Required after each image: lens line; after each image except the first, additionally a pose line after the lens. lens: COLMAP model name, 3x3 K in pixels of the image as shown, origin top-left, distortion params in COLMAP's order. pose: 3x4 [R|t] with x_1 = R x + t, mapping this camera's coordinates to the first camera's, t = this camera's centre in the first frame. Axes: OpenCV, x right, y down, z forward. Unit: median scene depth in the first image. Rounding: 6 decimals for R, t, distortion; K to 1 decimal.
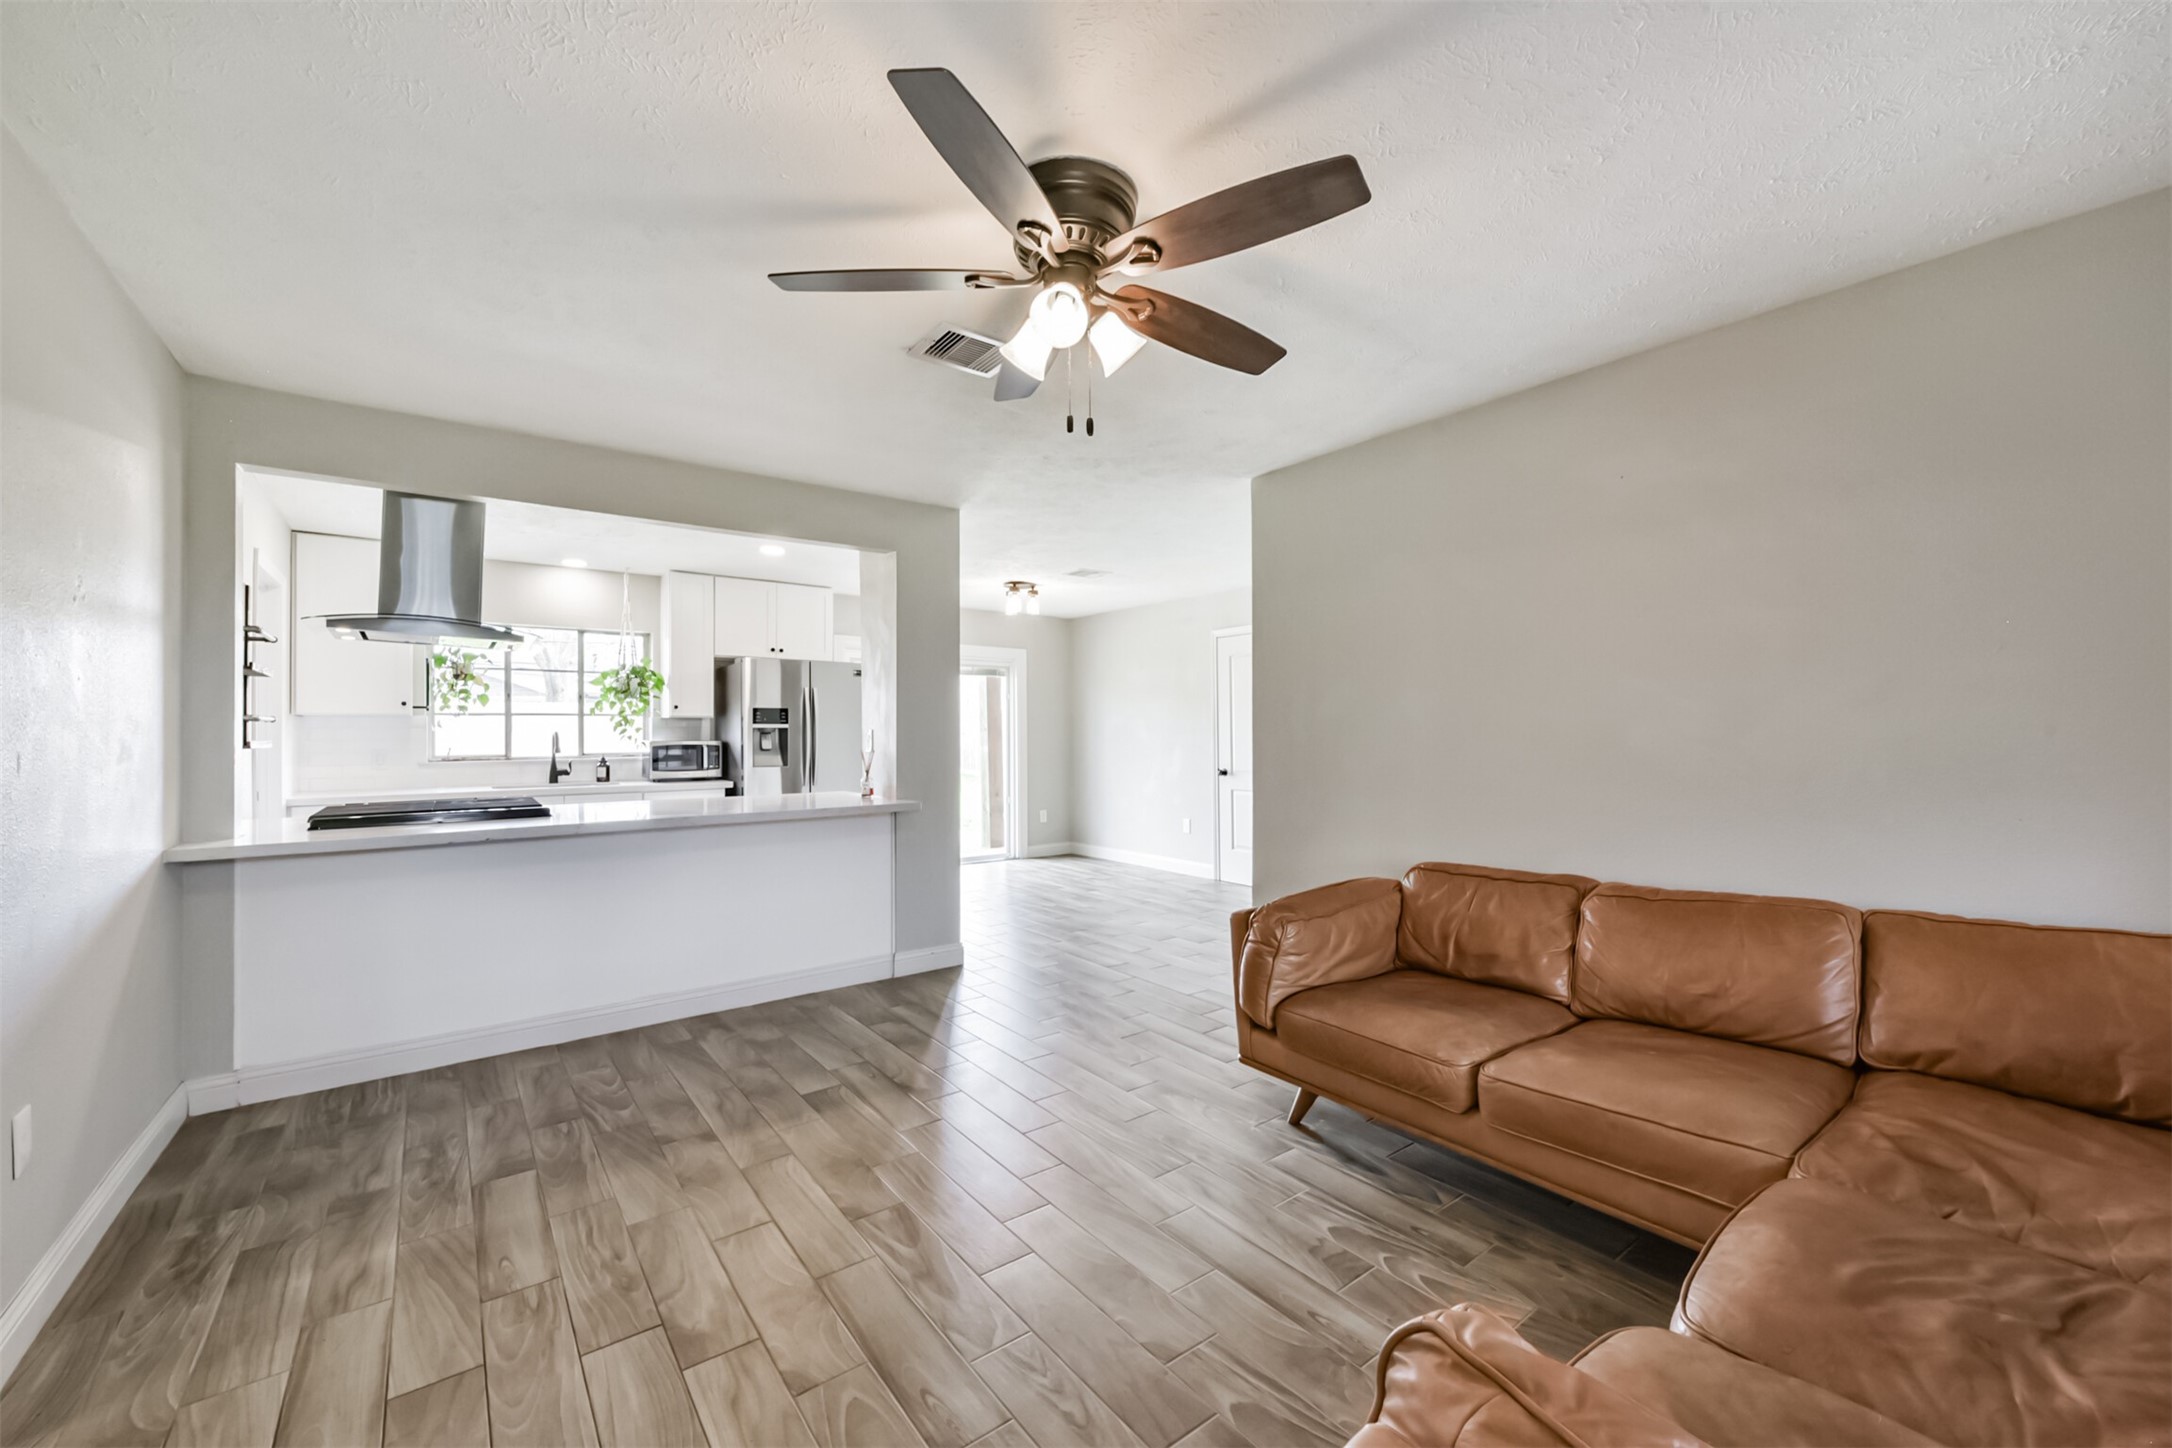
lens RADIAL K [[844.0, 0, 1083.5], [0, 844.0, 730.0], [0, 0, 1]] dist [-0.000718, -0.000684]
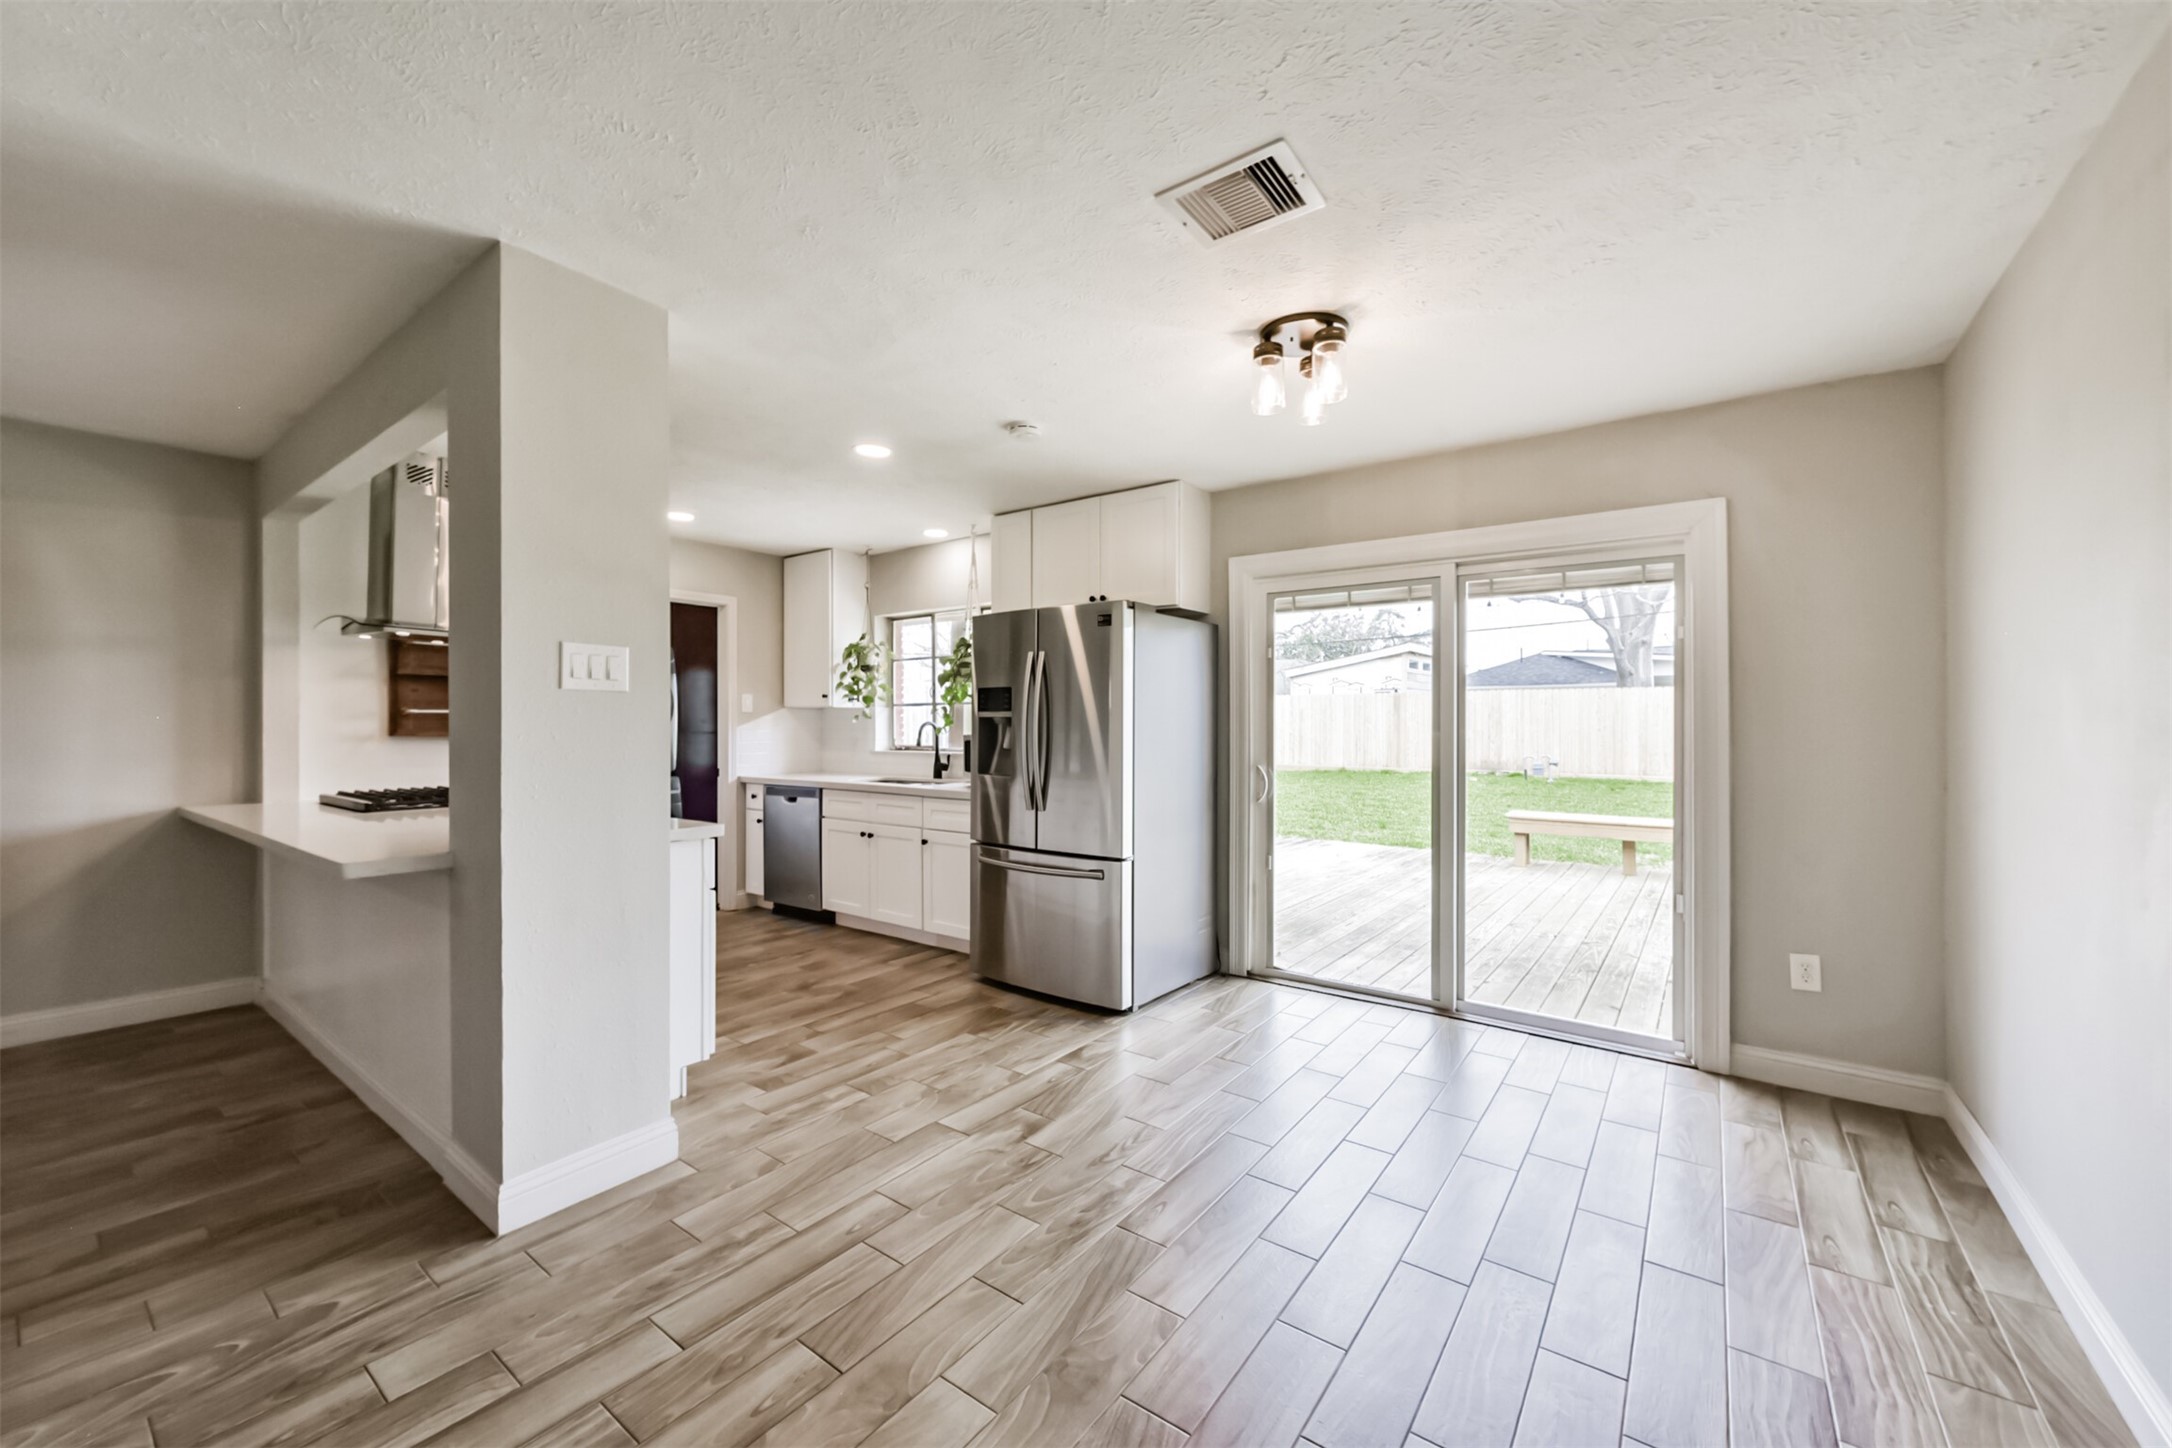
lens RADIAL K [[844.0, 0, 1086.5], [0, 844.0, 716.4], [0, 0, 1]] dist [-0.000718, -0.000684]
pose [[0.271860, -0.003473, -0.962330, 0.648166], [0.000238, 0.999994, -0.003542, -0.001004], [0.962337, 0.000733, 0.271860, 2.006099]]
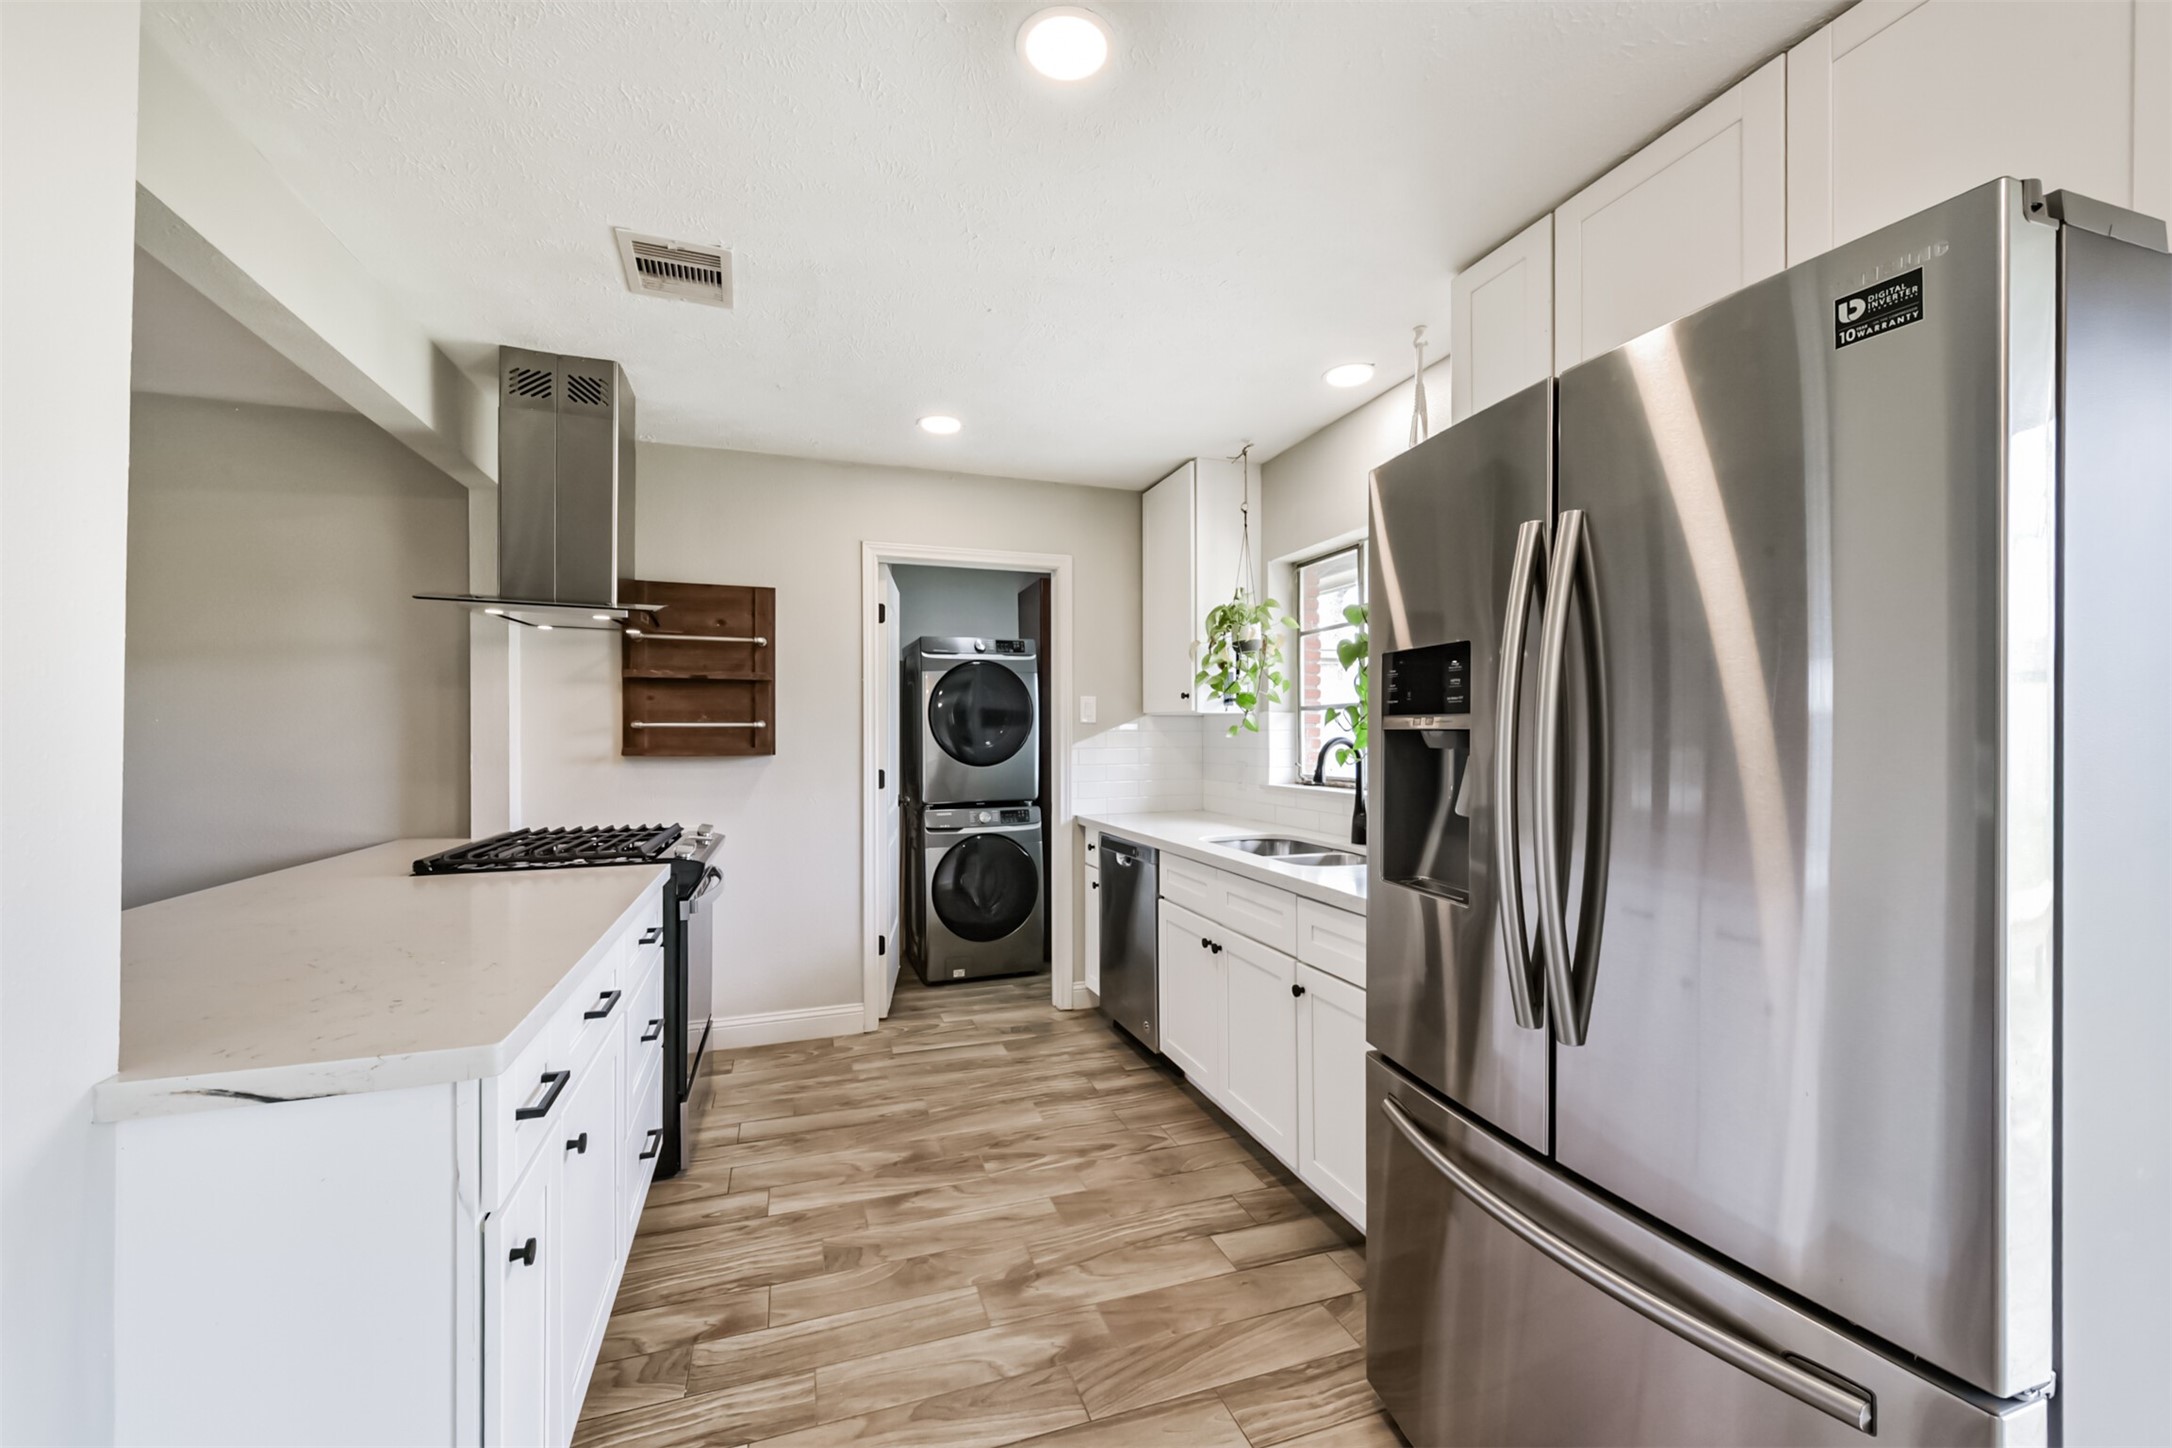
lens RADIAL K [[844.0, 0, 1080.4], [0, 844.0, 734.5], [0, 0, 1]] dist [-0.000718, -0.000684]
pose [[-0.327181, 0.005794, -0.944944, -0.256714], [0.004486, 0.999979, 0.004579, -0.005409], [0.944951, -0.002741, -0.327200, 2.225458]]
